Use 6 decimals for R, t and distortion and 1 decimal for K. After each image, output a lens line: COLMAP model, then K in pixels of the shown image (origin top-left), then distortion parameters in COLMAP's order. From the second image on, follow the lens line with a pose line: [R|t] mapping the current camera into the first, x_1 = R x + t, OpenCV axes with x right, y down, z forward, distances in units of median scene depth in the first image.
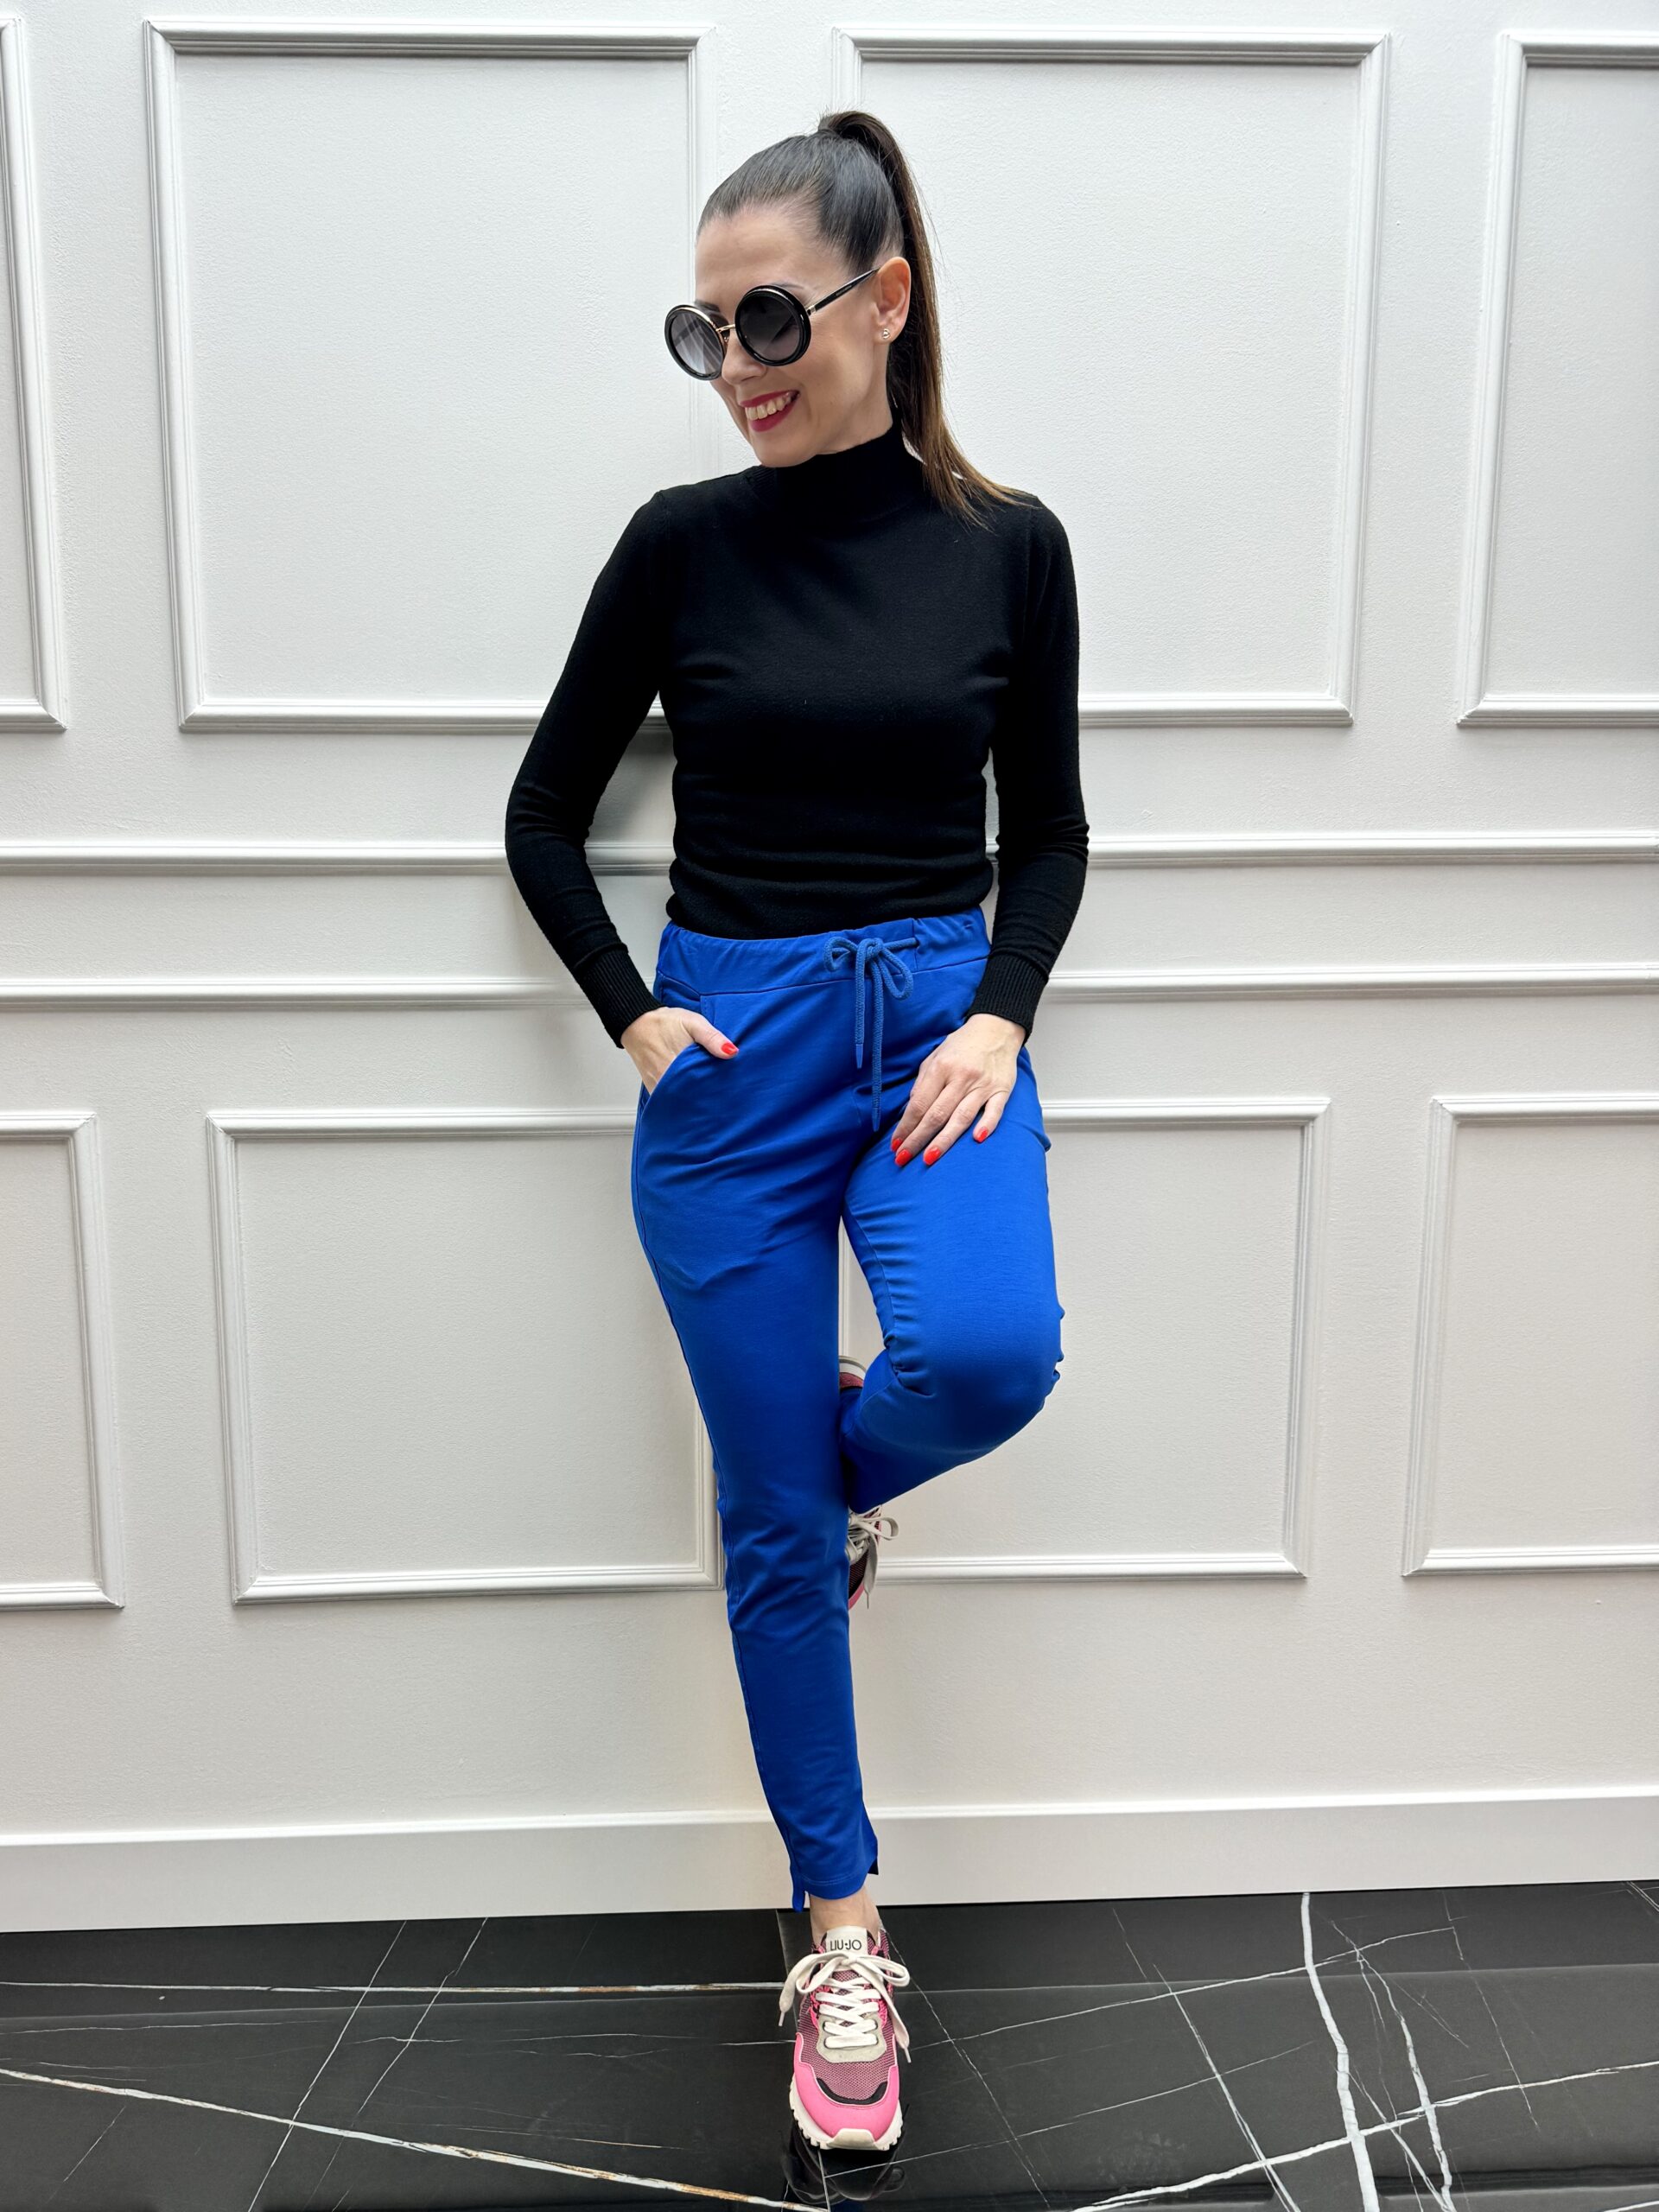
lens RADIAL K [[1694.5, 0, 678.7], [0, 1694.5, 1199.0], [0, 0, 1]] dist [-0.000775, -0.010547]
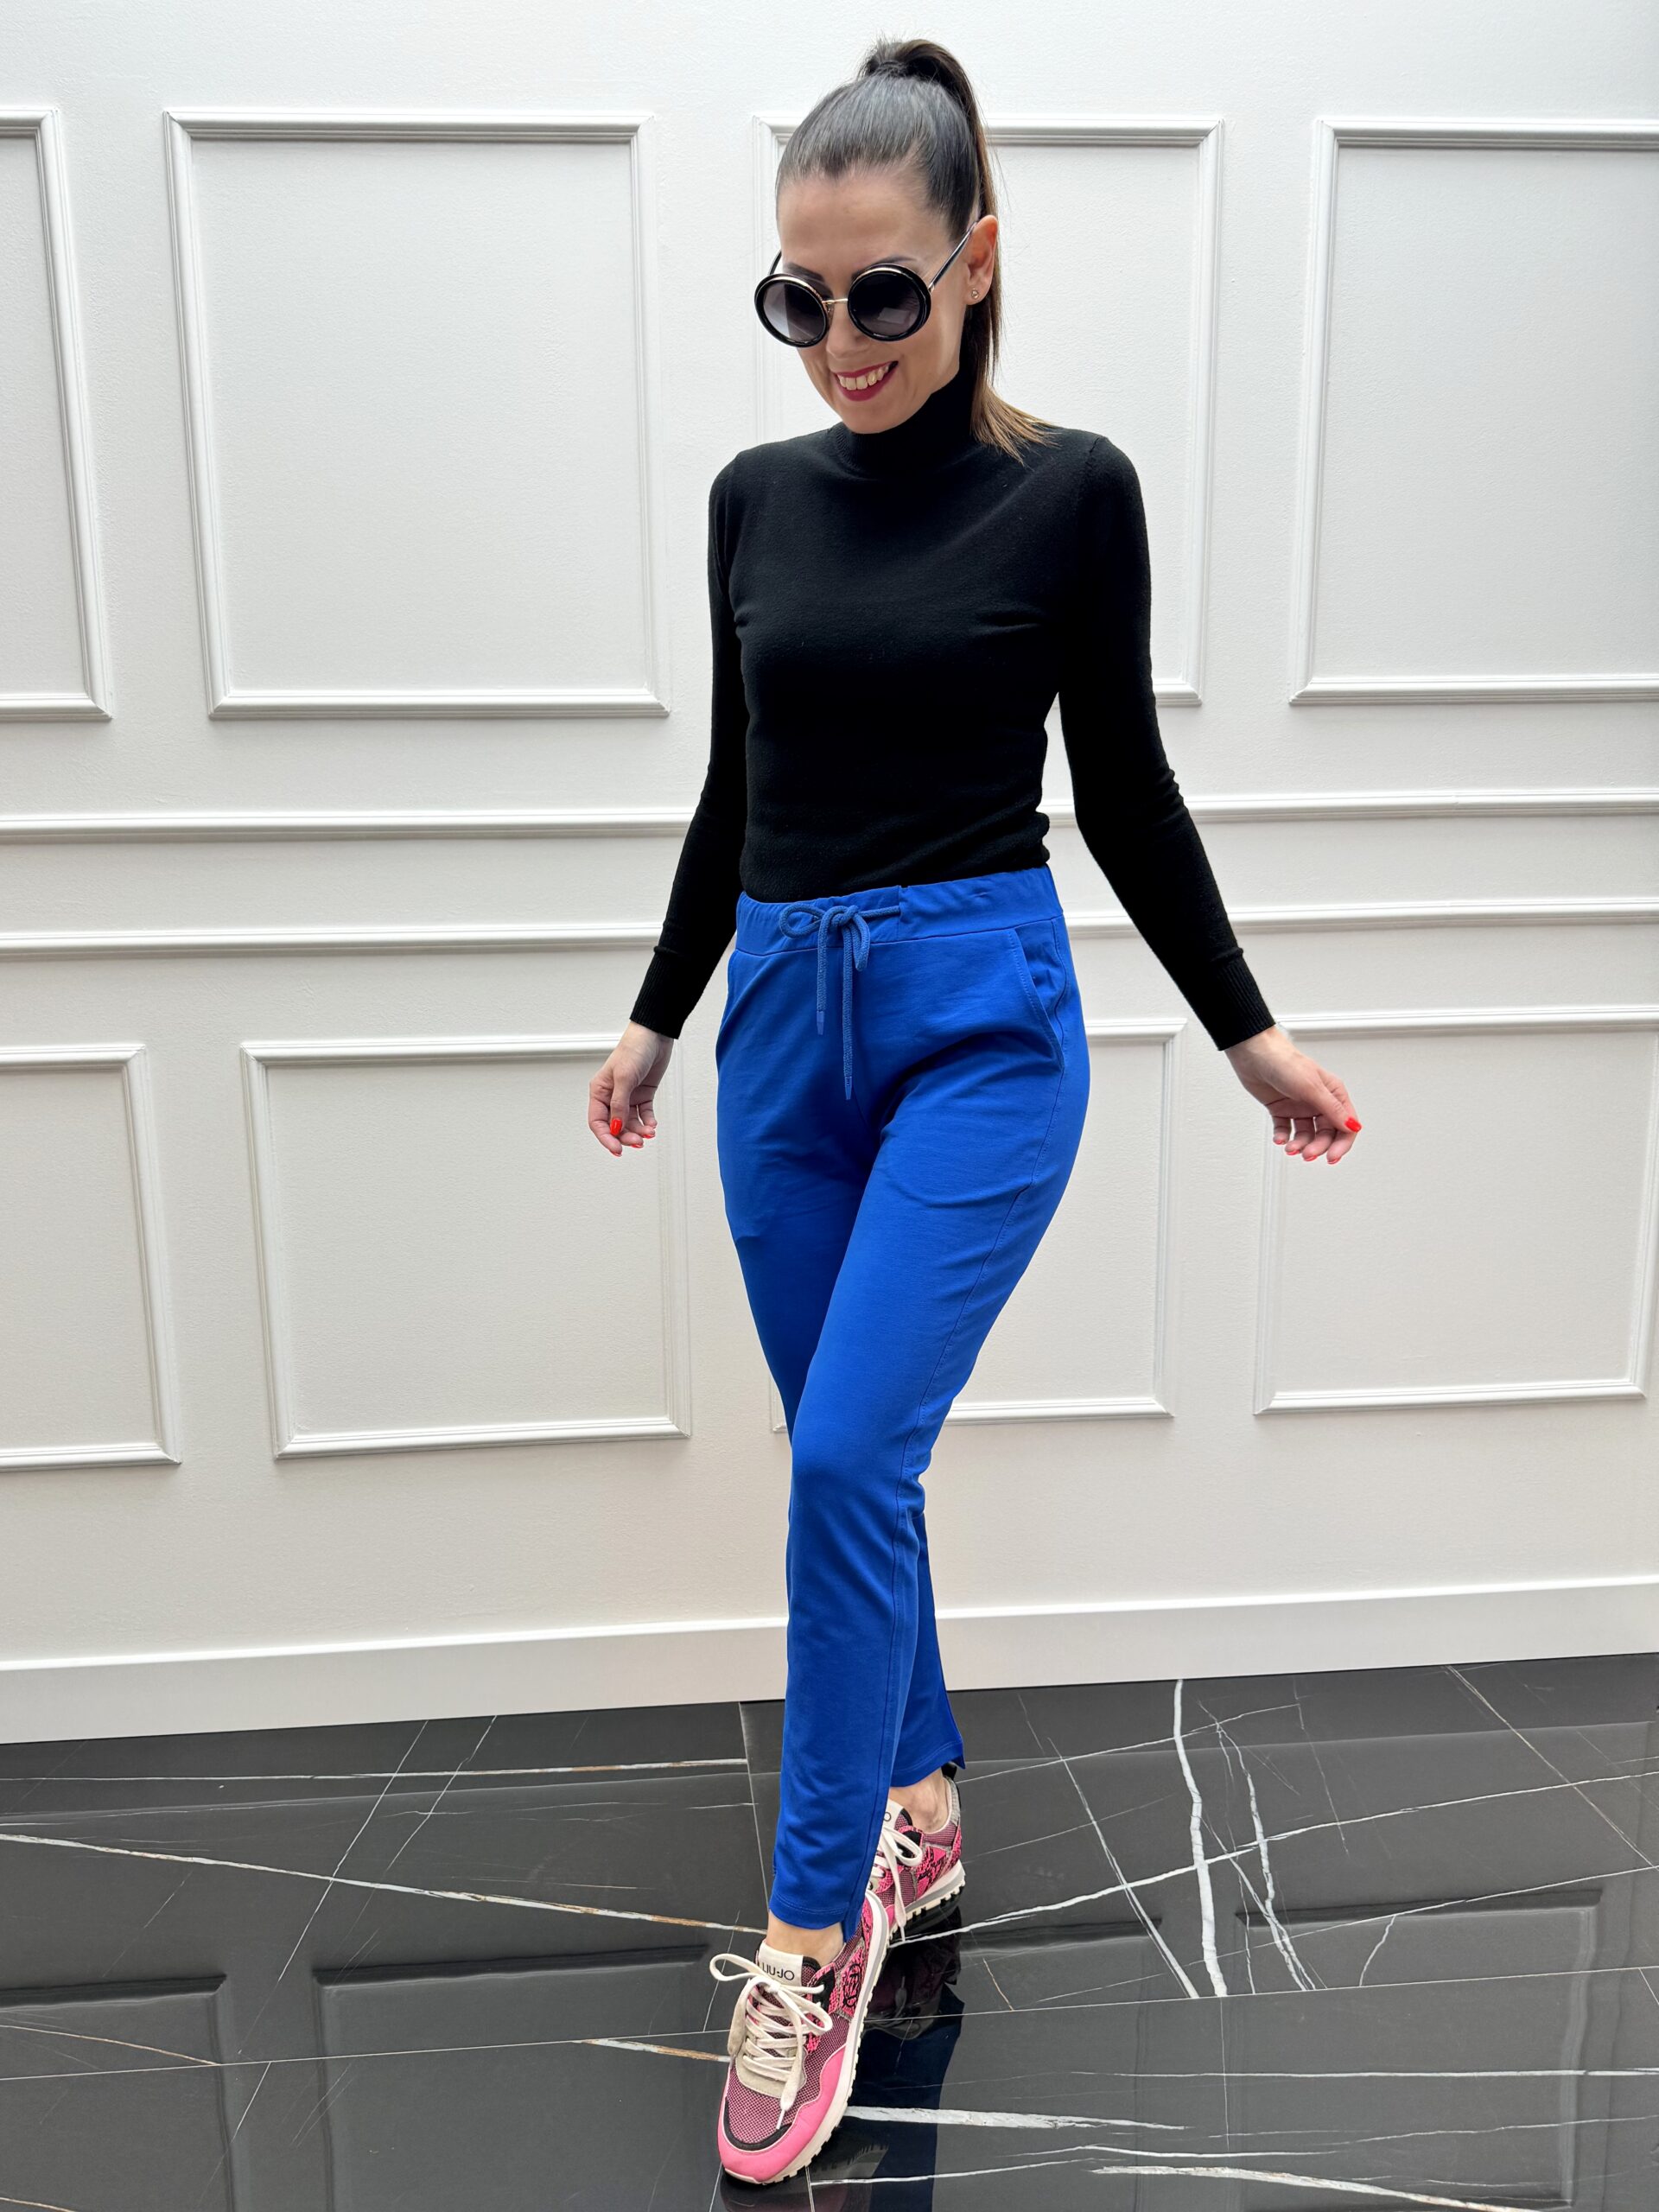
lens RADIAL K [[1578.3, 0, 735.3], [0, 1578.3, 1152.1], [0, 0, 1]] dist [0.000754, -0.014975]
pose [[0.999509, -0.015920, 0.026972, 0.036336], [0.015102, 0.999428, 0.030271, -0.003659], [-0.027438, -0.029849, 0.999178, -0.115456]]
